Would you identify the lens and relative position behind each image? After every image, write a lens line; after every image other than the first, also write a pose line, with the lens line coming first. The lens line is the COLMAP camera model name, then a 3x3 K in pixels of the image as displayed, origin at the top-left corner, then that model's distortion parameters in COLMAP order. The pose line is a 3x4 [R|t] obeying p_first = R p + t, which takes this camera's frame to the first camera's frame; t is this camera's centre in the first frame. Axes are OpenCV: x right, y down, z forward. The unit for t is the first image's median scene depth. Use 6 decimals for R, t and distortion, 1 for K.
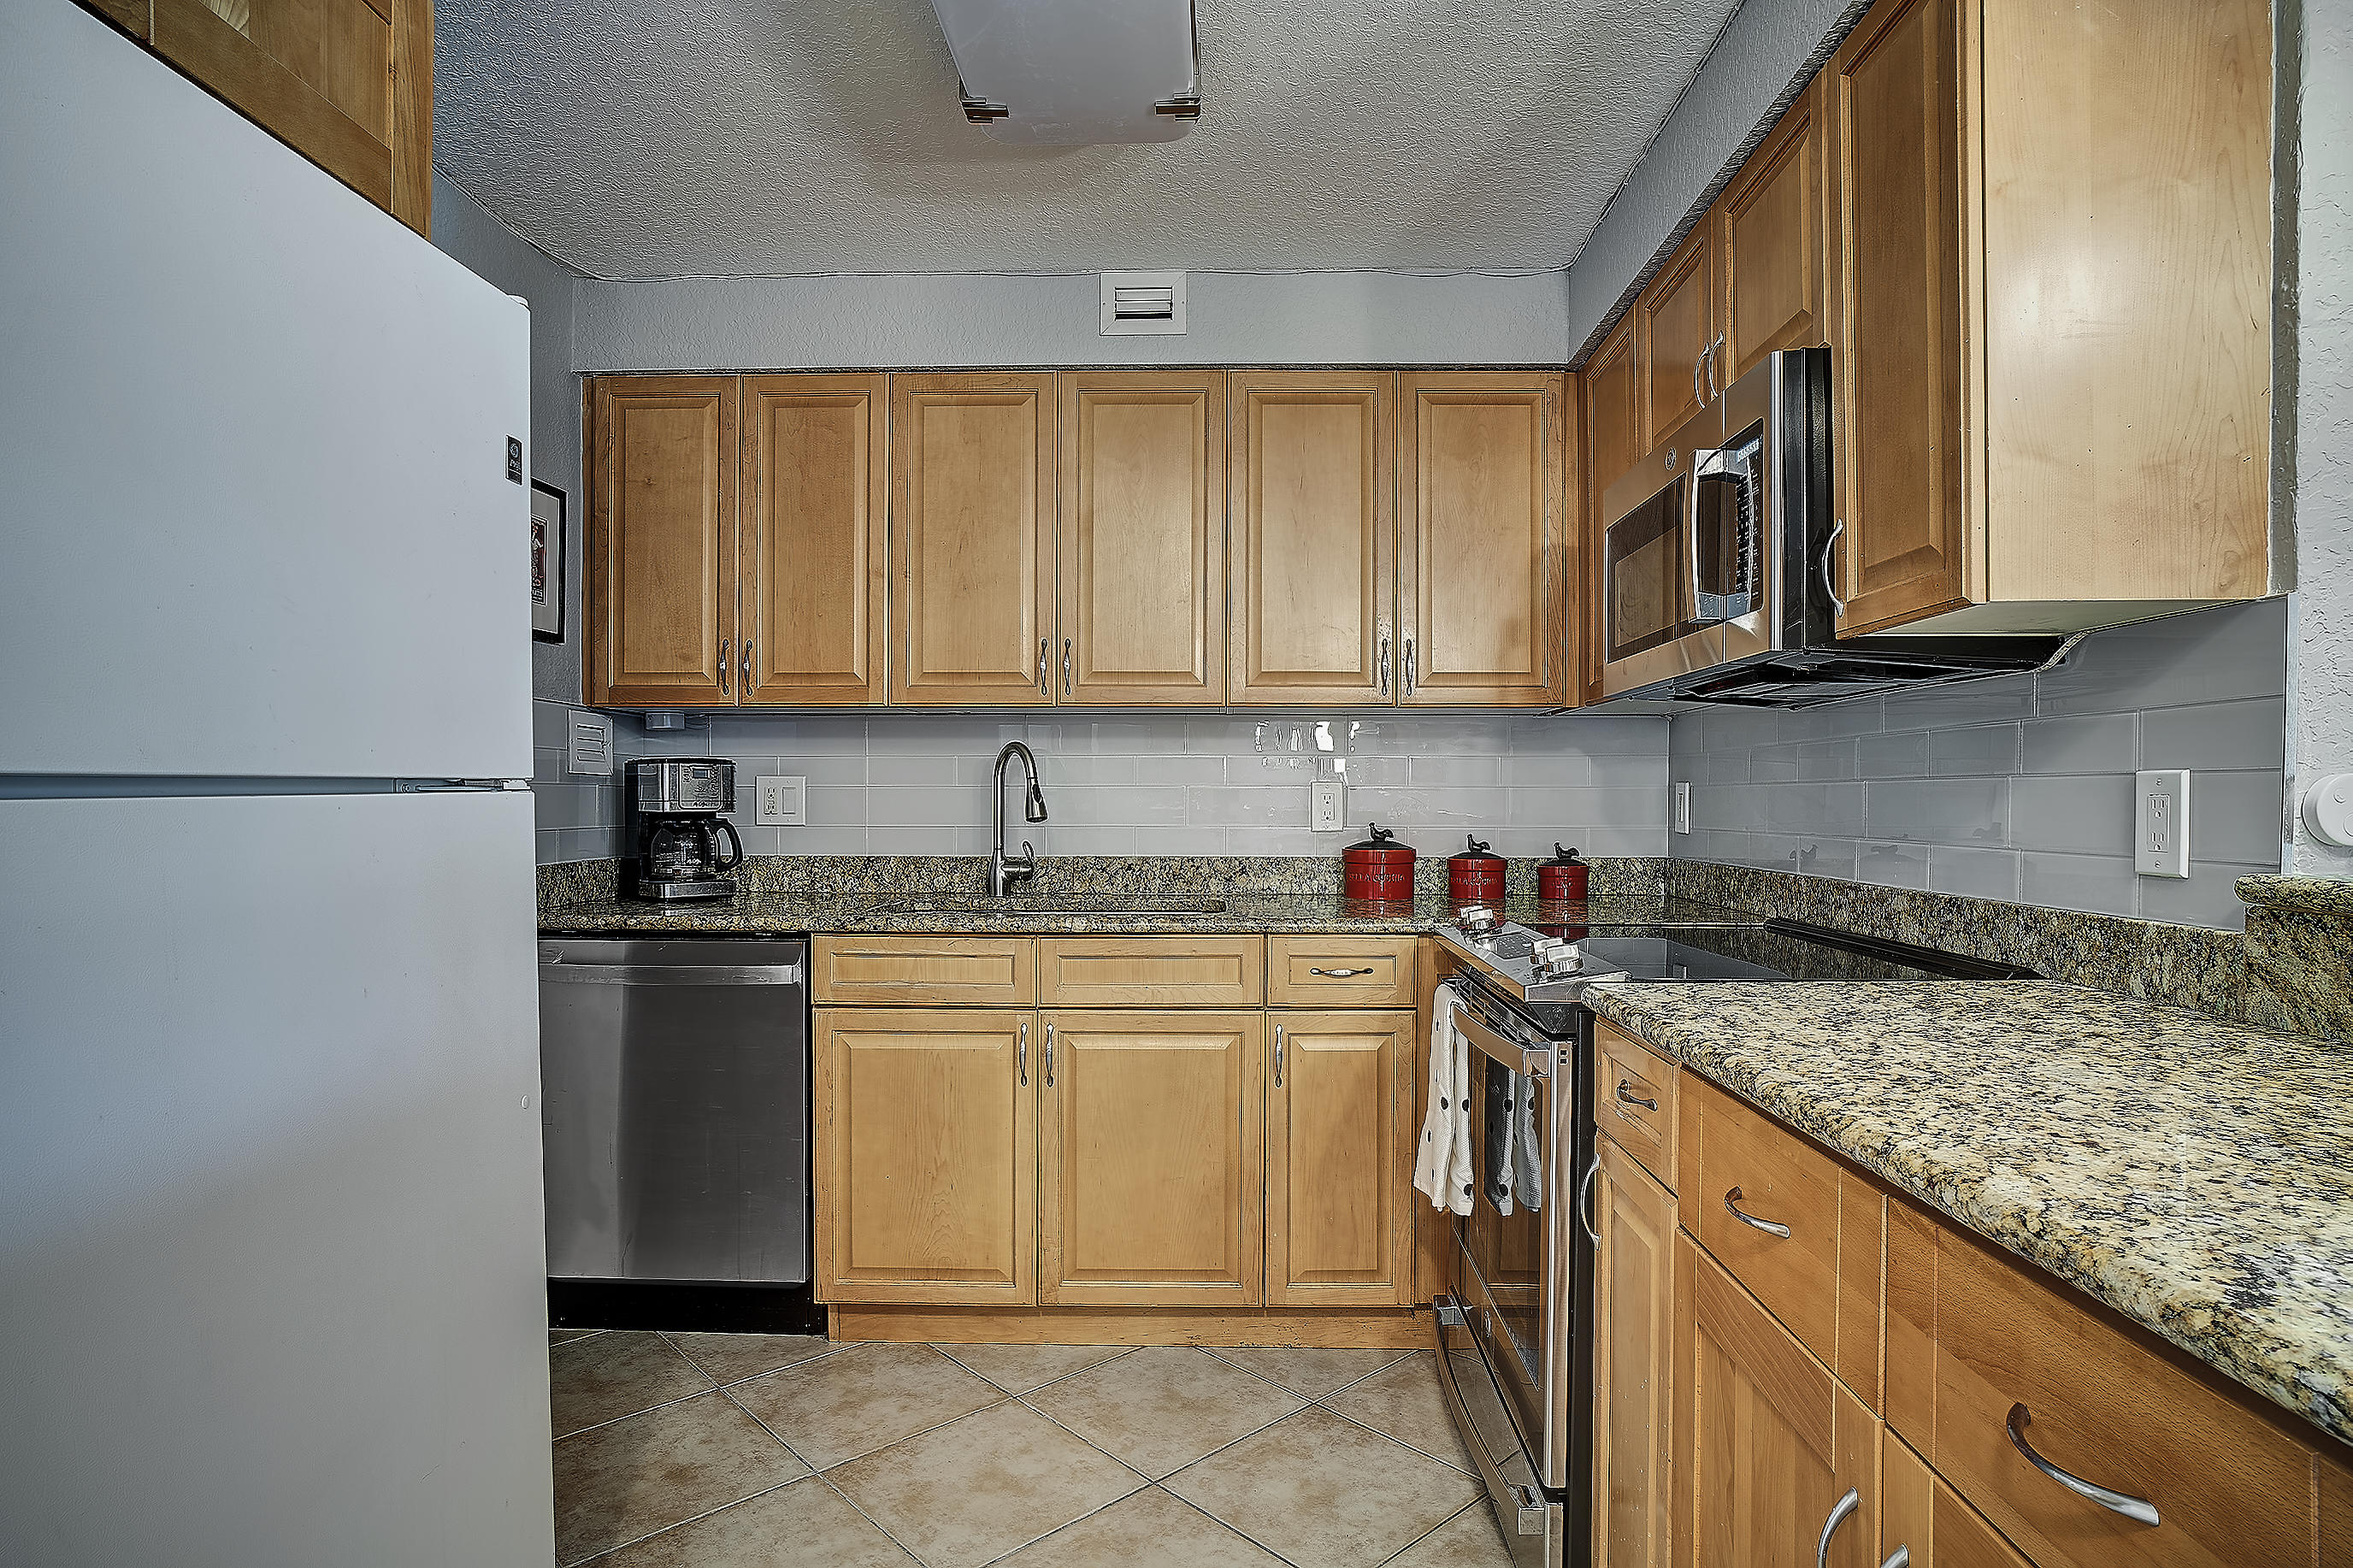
lens RADIAL K [[1238.4, 0, 1176.5], [0, 1238.4, 784.0], [0, 0, 1]] dist [-0.021157, 0.000586]
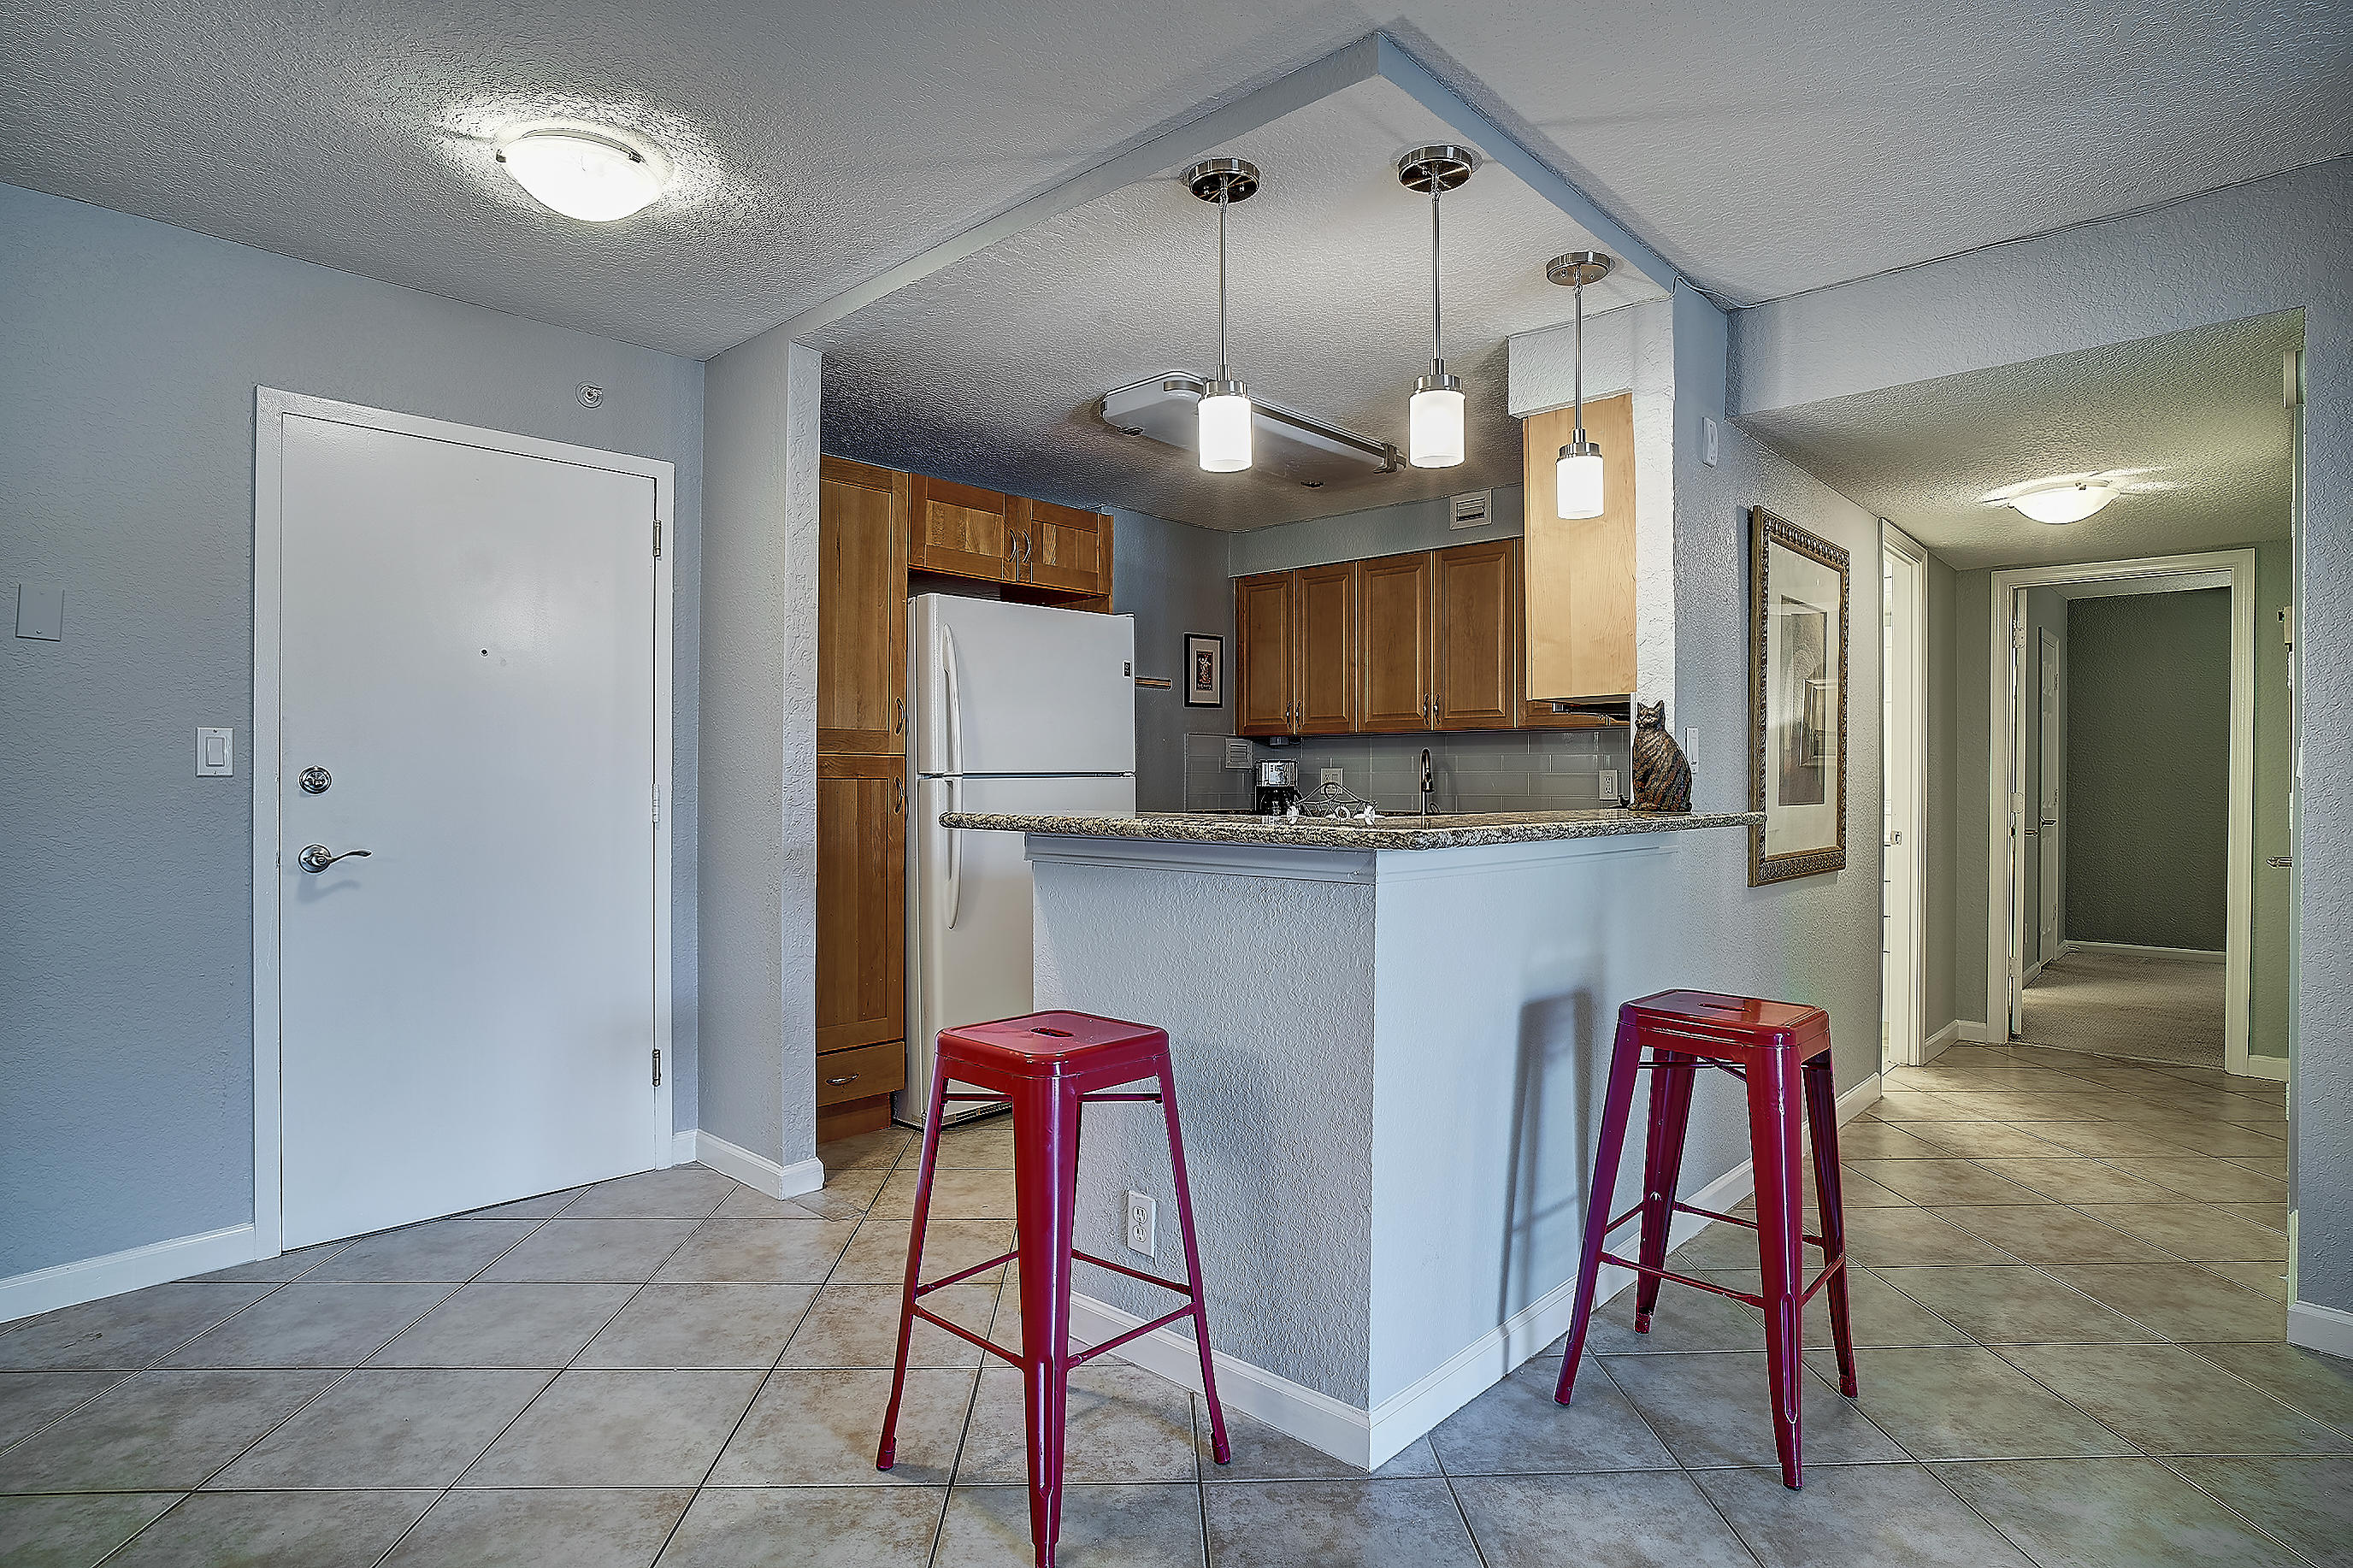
lens RADIAL K [[1201.2, 0, 1176.5], [0, 1201.2, 784.0], [0, 0, 1]] dist [-0.016388, 0.001189]
pose [[0.754316, 0.002061, -0.656509, 1.459593], [0.007750, 0.999897, 0.012044, -0.009623], [0.656466, -0.014173, 0.754222, -1.143709]]
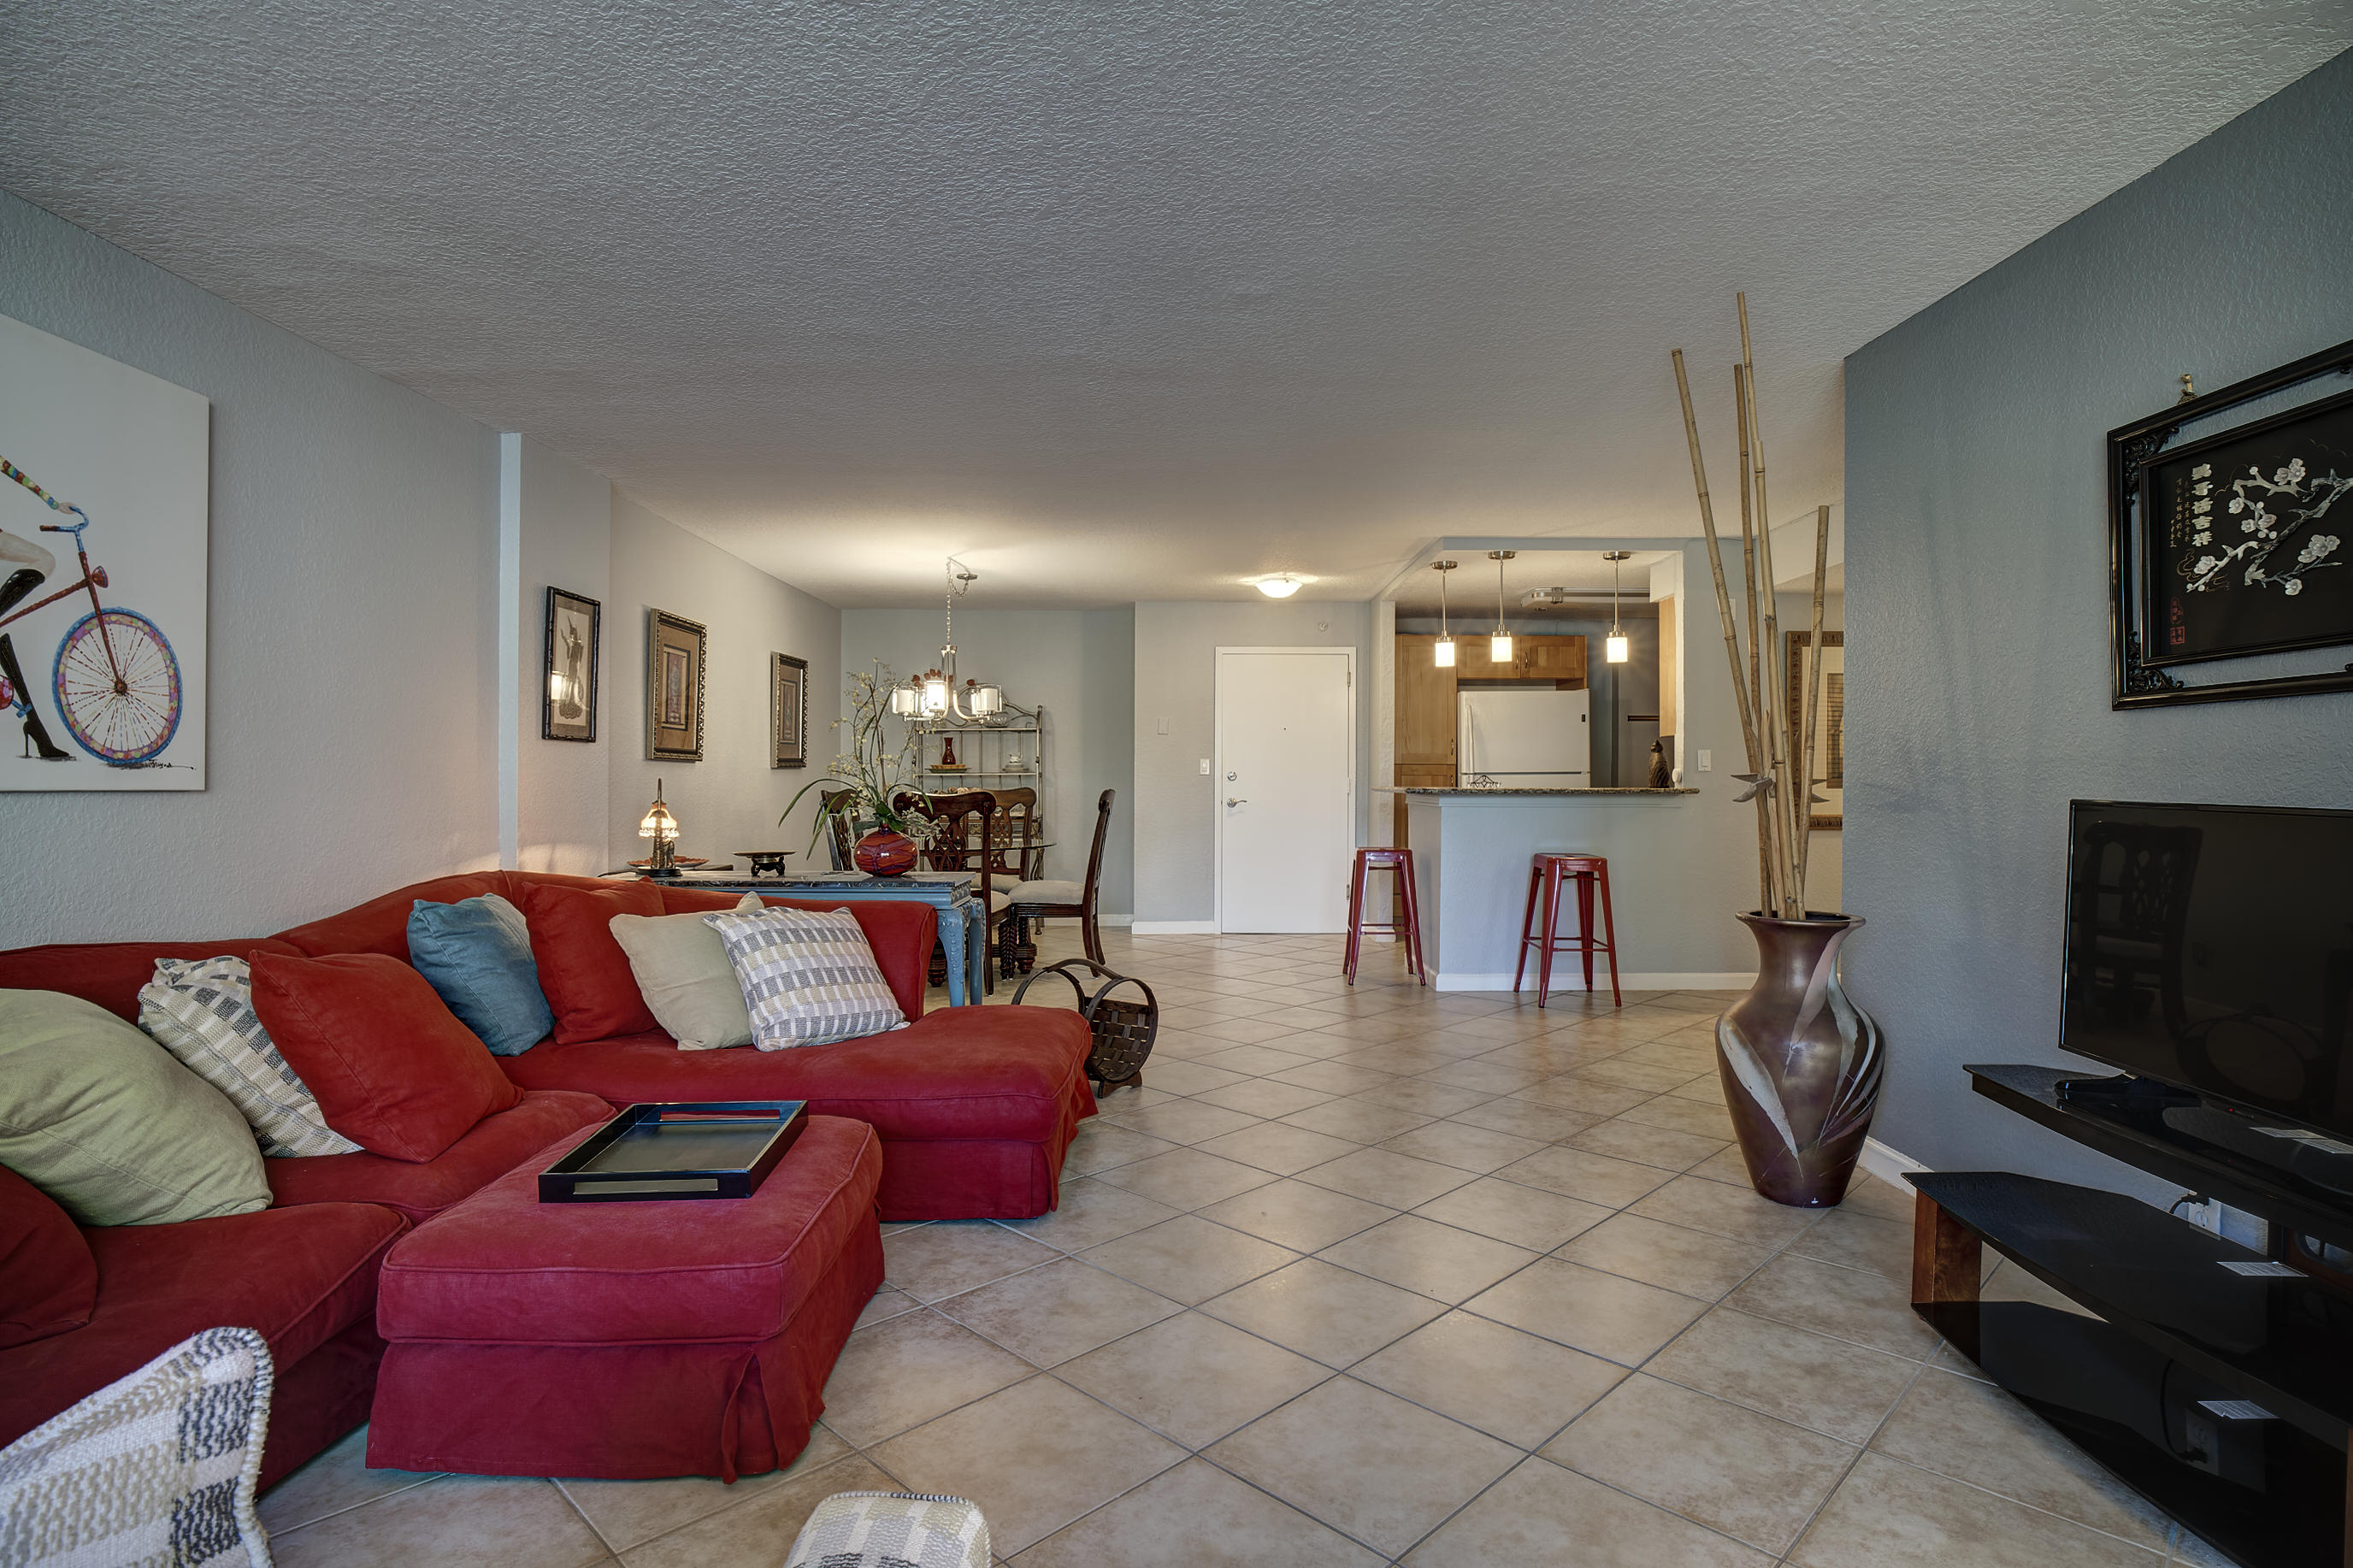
lens RADIAL K [[1238.4, 0, 1176.5], [0, 1238.4, 784.0], [0, 0, 1]] dist [-0.021157, 0.000586]
pose [[0.029228, 0.000855, -0.999572, 5.003316], [0.011298, 0.999935, 0.001186, 0.021950], [0.999509, -0.011328, 0.029216, -1.054152]]
